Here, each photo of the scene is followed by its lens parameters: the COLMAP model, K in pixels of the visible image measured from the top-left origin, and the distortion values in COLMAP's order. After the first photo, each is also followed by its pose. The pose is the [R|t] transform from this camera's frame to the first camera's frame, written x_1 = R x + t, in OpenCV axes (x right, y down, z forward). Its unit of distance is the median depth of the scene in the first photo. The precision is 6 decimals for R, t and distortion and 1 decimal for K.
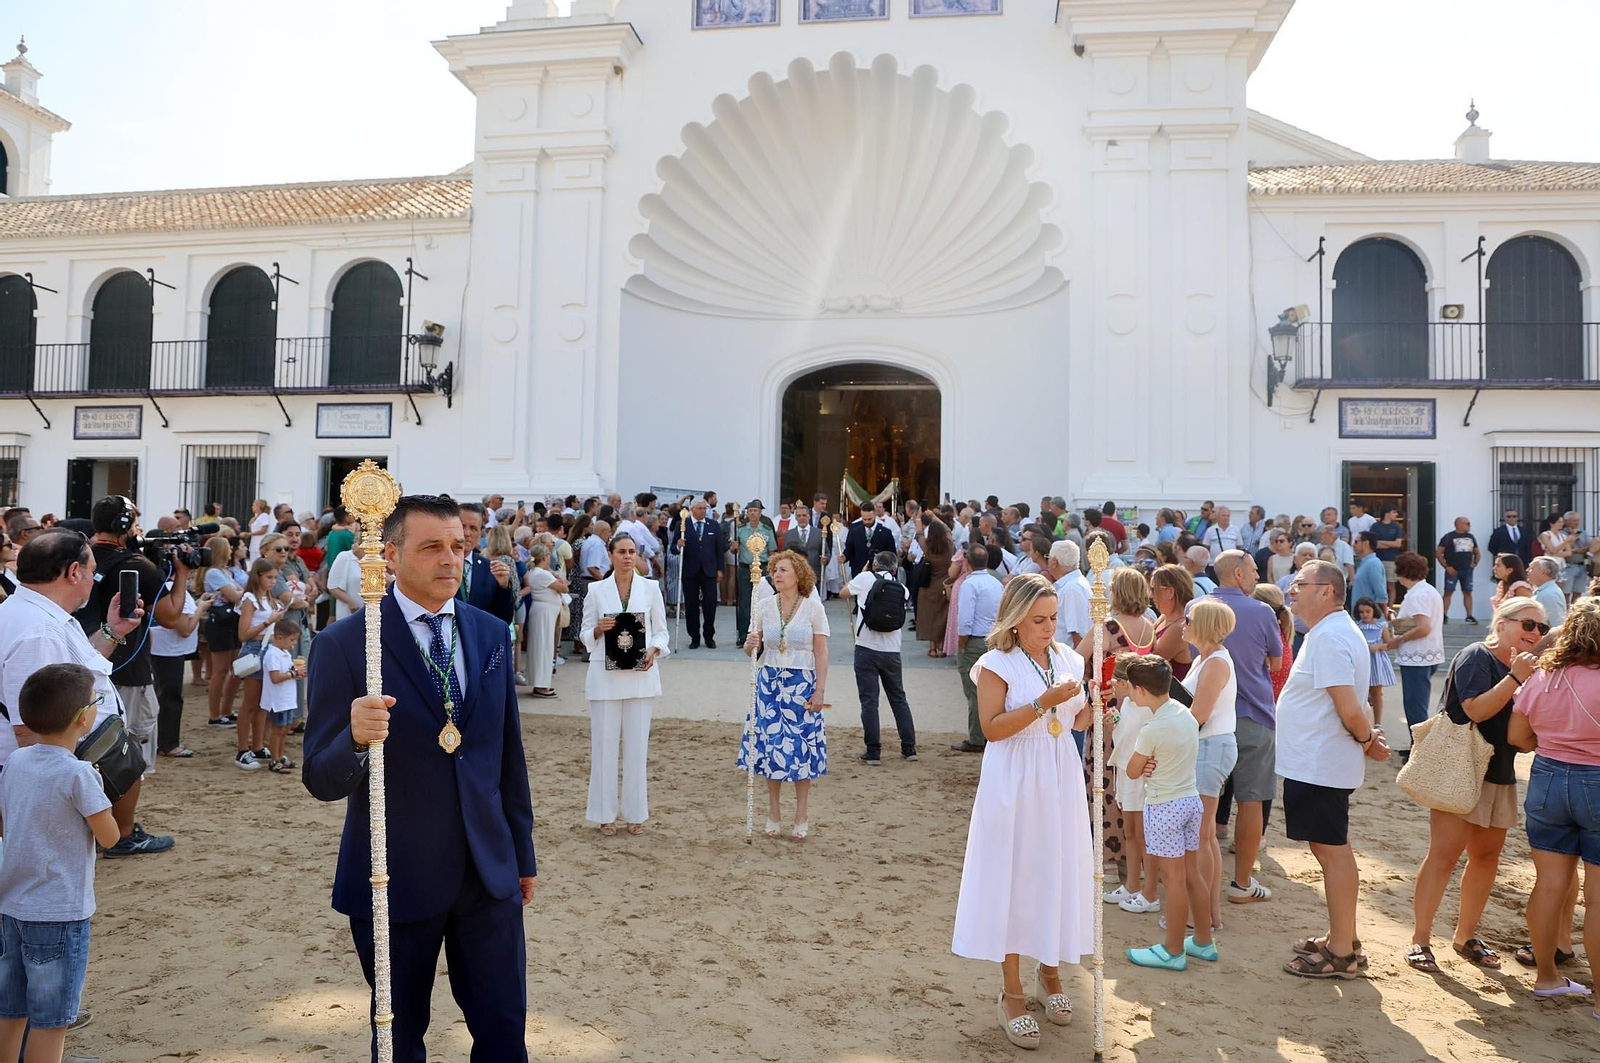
lens RADIAL K [[1093.2, 0, 796.5], [0, 1093.2, 563.7], [0, 0, 1]] dist [-0.066810, 0.015058]
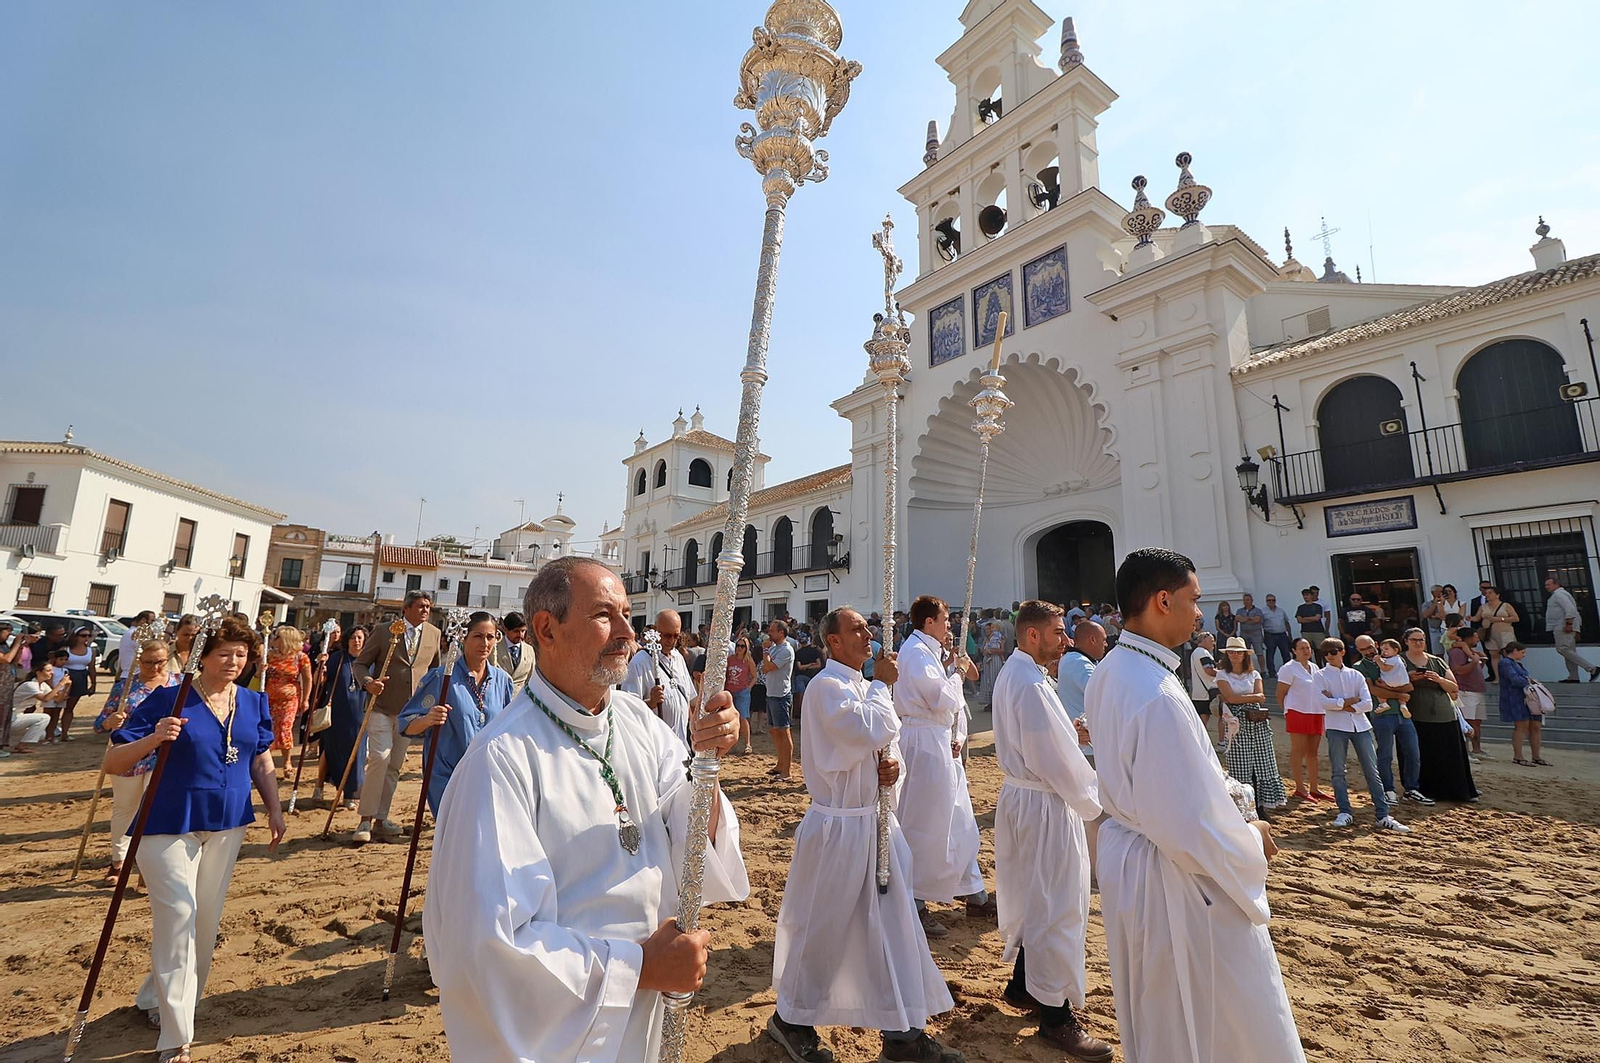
lens RADIAL K [[731.8, 0, 803.1], [0, 731.8, 537.0], [0, 0, 1]] dist [-0.005801, -0.008606]
pose [[0.722304, -0.124773, -0.680227, 0.583357], [0.004788, 0.984469, -0.175495, 0.029011], [0.691559, 0.123504, 0.711683, -0.048886]]
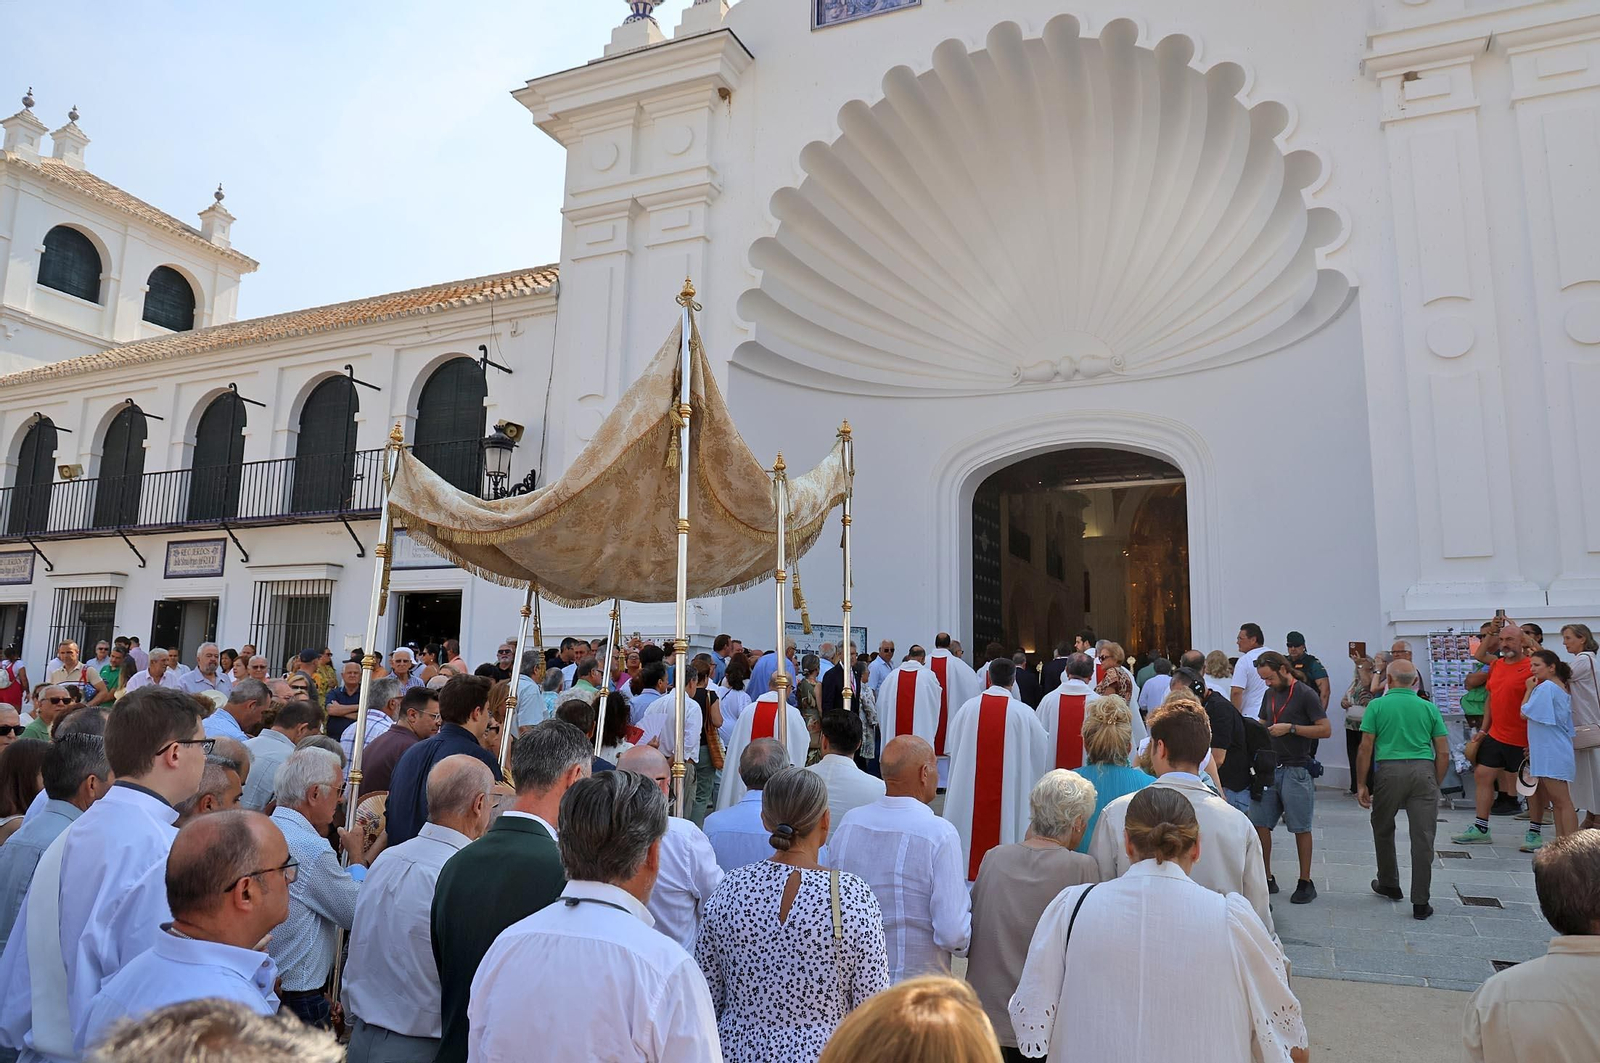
lens RADIAL K [[1113.5, 0, 804.6], [0, 1113.5, 555.0], [0, 0, 1]] dist [-0.066009, 0.032231]
pose [[0.966257, -0.038499, -0.254688, 0.084824], [0.004261, 0.991021, -0.133637, -0.012499], [0.257546, 0.128043, 0.957745, 0.280835]]
